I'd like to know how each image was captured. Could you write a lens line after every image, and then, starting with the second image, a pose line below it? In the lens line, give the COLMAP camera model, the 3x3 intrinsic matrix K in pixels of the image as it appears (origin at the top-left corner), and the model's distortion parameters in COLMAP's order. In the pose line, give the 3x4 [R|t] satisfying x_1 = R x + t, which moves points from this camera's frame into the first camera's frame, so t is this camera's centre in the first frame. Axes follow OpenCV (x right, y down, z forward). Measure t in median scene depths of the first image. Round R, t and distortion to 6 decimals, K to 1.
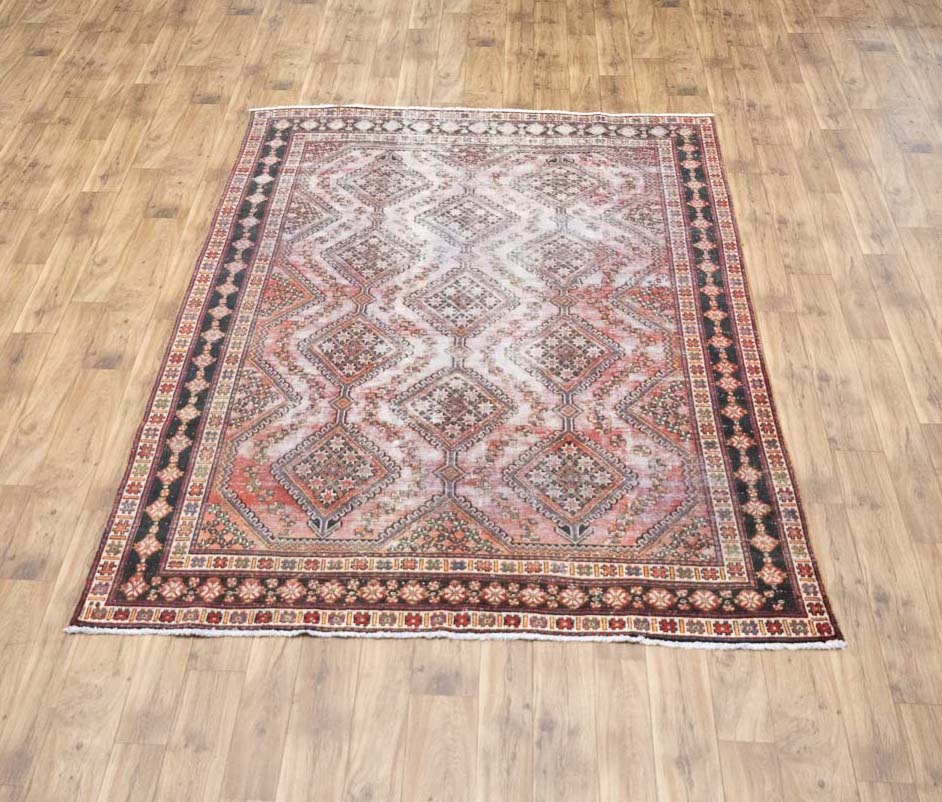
lens RADIAL K [[1251.2, 0, 427.4], [0, 1251.2, 399.4], [0, 0, 1]] dist [0.027043, 0.009849]
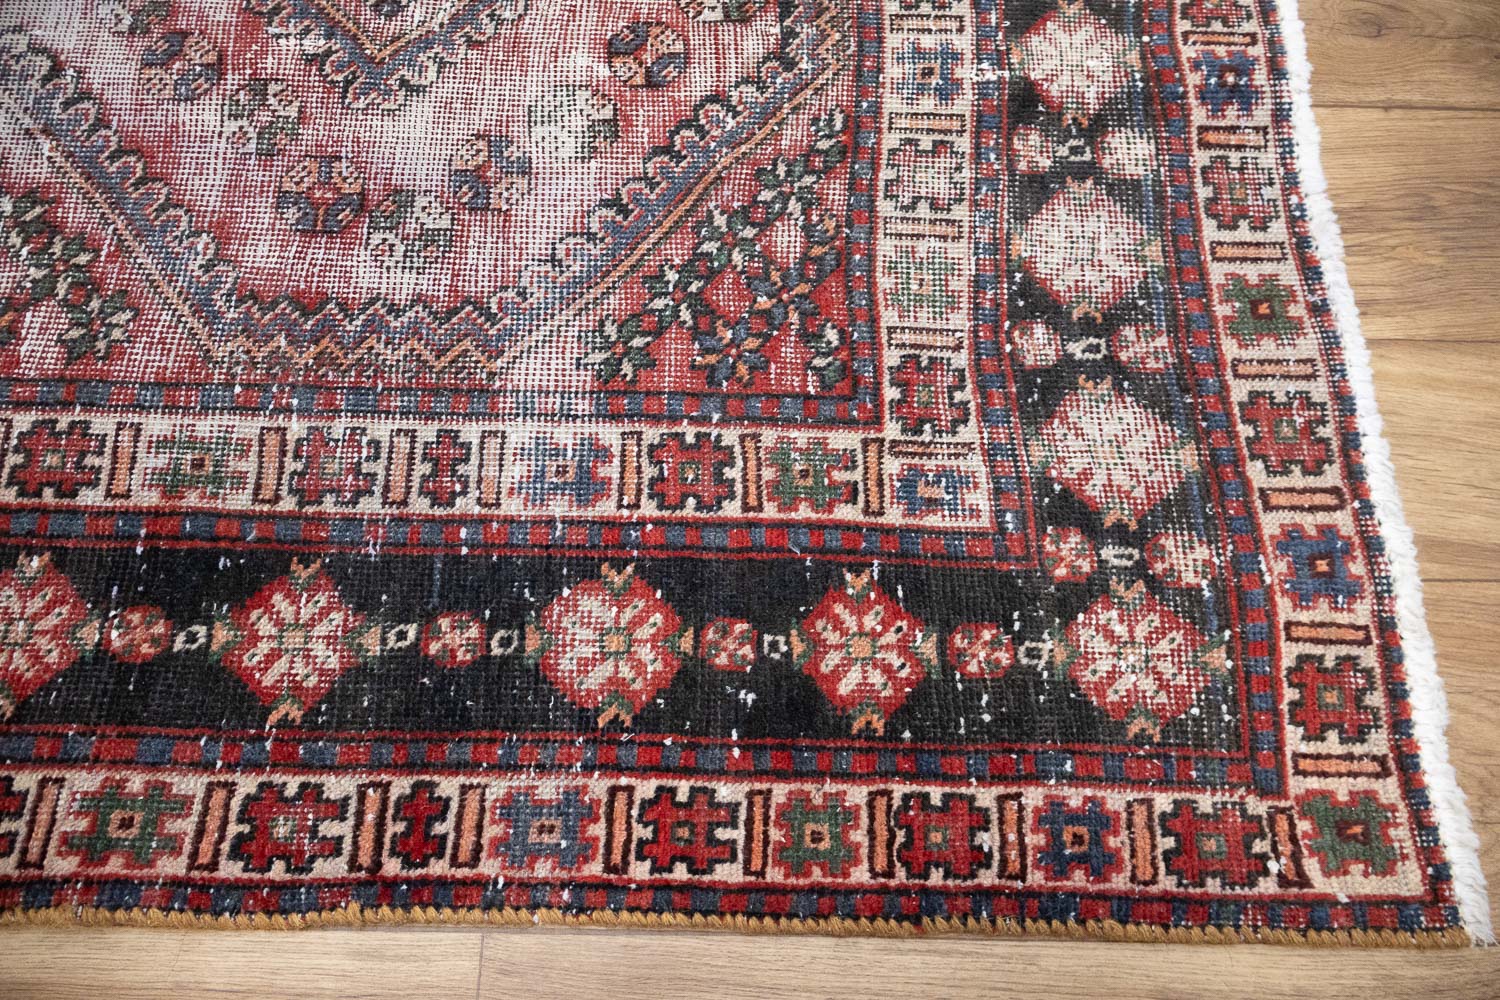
lens RADIAL K [[1257.5, 0, 732.4], [0, 1257.5, 476.9], [0, 0, 1]] dist [-0.000282, 0.008402]
pose [[0.050097, 0.933900, -0.354006, 0.293169], [-0.670967, 0.294021, 0.680702, -0.348876], [0.739793, 0.203425, 0.641346, 1.135272]]
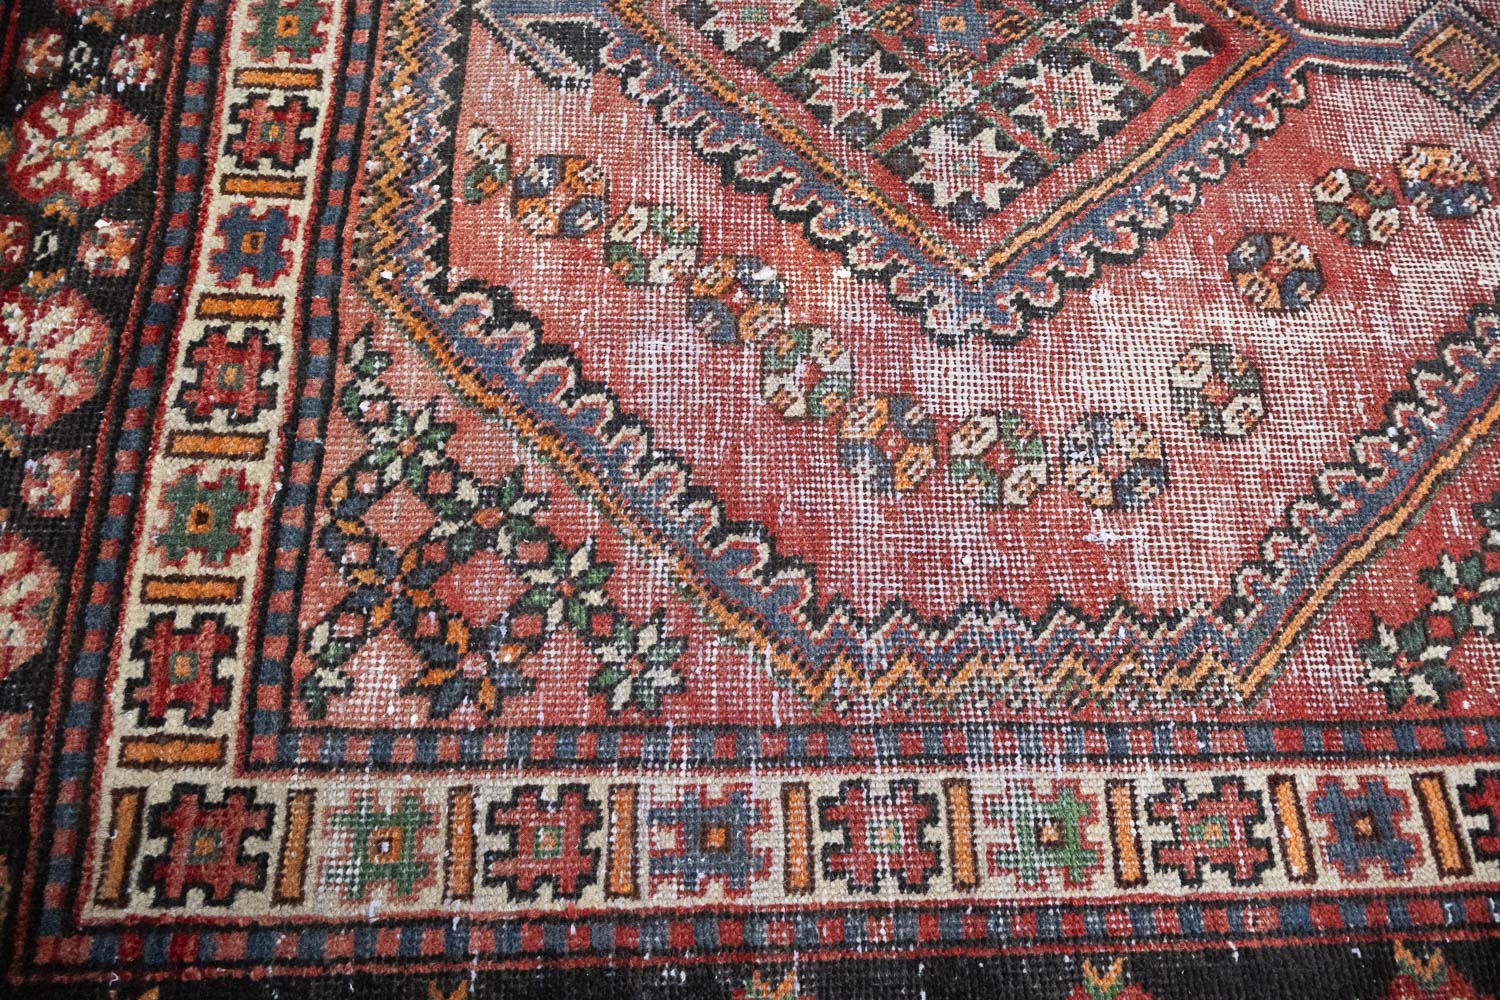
lens RADIAL K [[1257.5, 0, 732.4], [0, 1257.5, 476.9], [0, 0, 1]] dist [-0.000282, 0.008402]
pose [[0.052089, 0.933566, -0.354600, 0.219651], [-0.725890, 0.279254, 0.628571, -0.011626], [0.685836, 0.224659, 0.692212, 0.783795]]
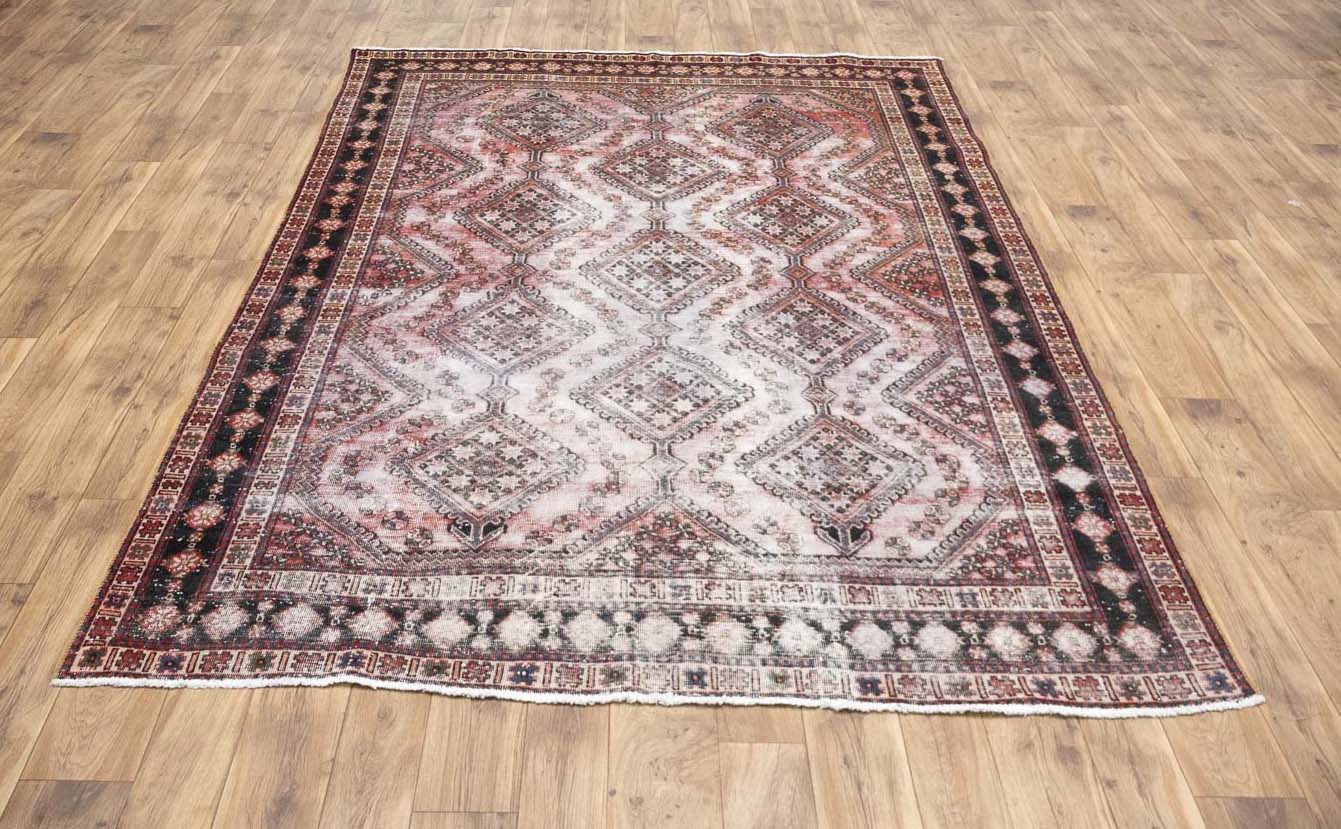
lens RADIAL K [[1201.2, 0, 629.2], [0, 1201.2, 415.0], [0, 0, 1]] dist [0.006354, 0.007533]
pose [[-0.998613, 0.034177, -0.040051, 0.081144], [-0.033318, 0.178812, 0.983319, -0.794741], [0.040769, 0.983289, -0.177425, 1.286974]]
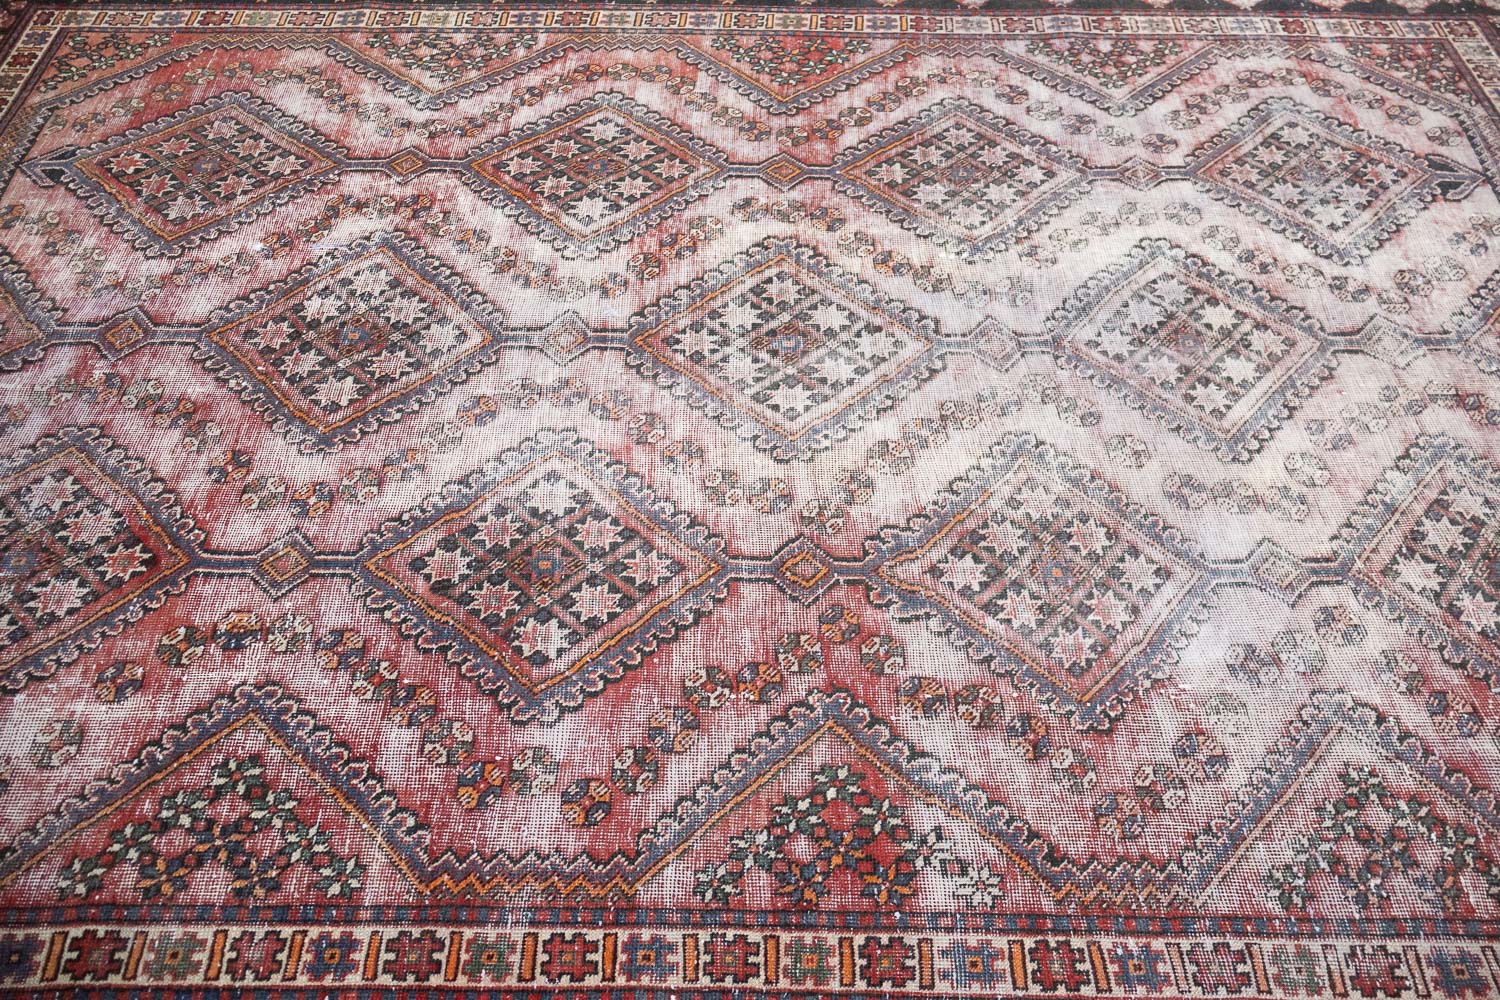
lens RADIAL K [[1257.5, 0, 732.4], [0, 1257.5, 476.9], [0, 0, 1]] dist [-0.000282, 0.008402]
pose [[0.048044, 0.786026, -0.616323, 0.304174], [-0.660913, 0.487663, 0.570420, -0.275490], [0.748923, 0.379931, 0.542924, 0.859425]]
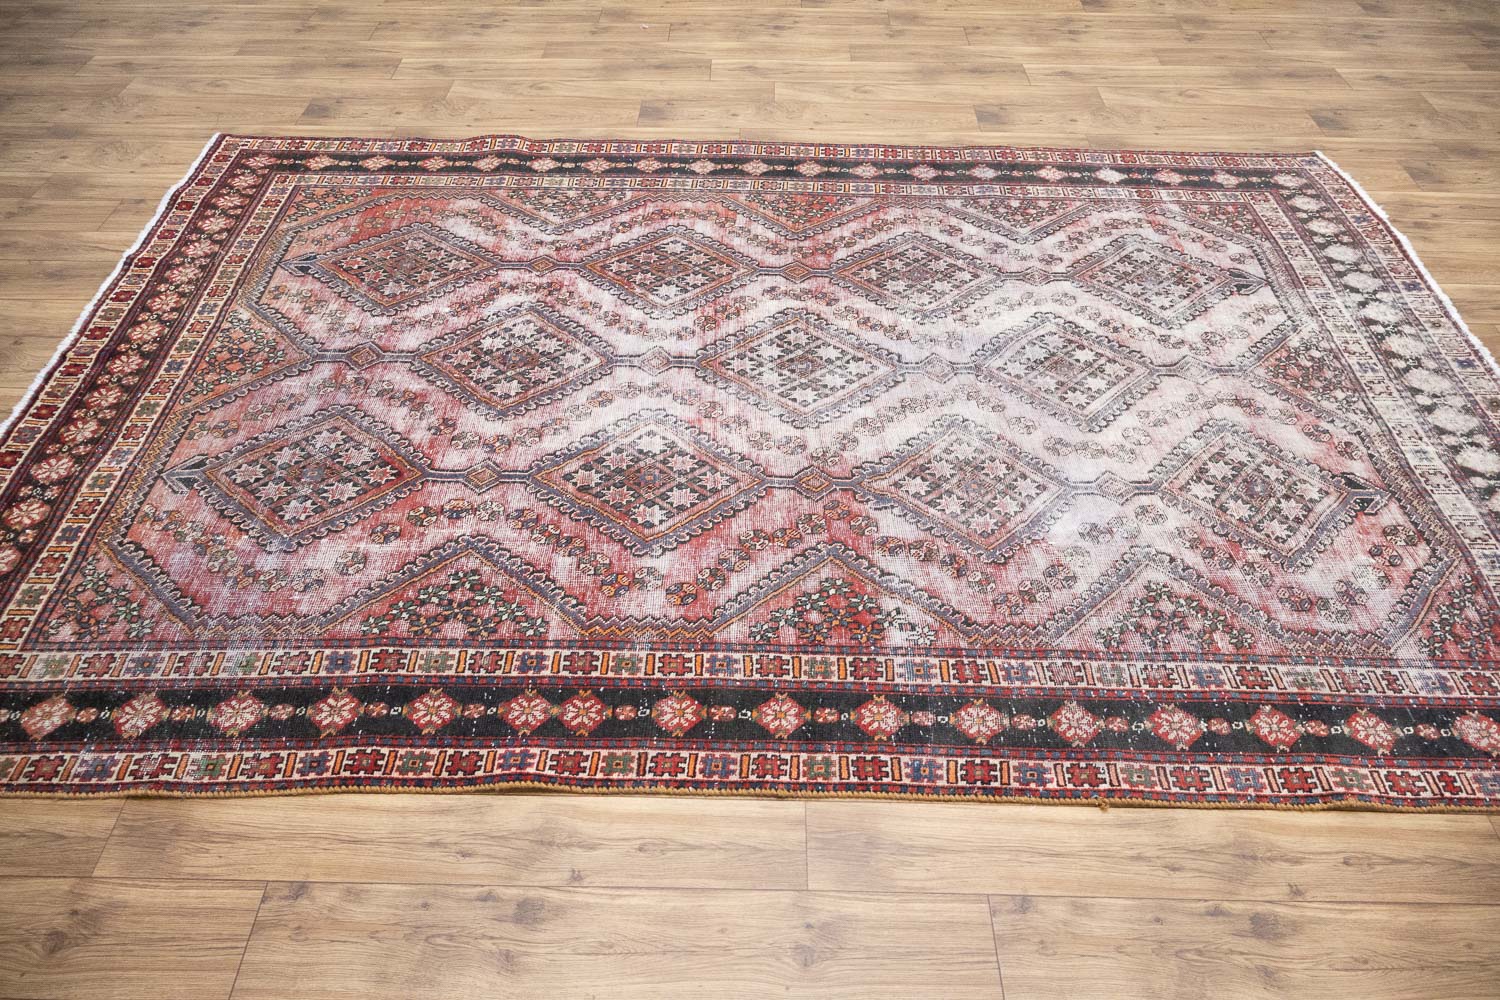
lens RADIAL K [[1257.5, 0, 732.4], [0, 1257.5, 476.9], [0, 0, 1]] dist [-0.000282, 0.008402]
pose [[0.043513, 0.657218, -0.752444, 0.512703], [-0.670815, 0.577346, 0.465487, -0.309259], [0.740347, 0.484496, 0.465994, 0.792419]]
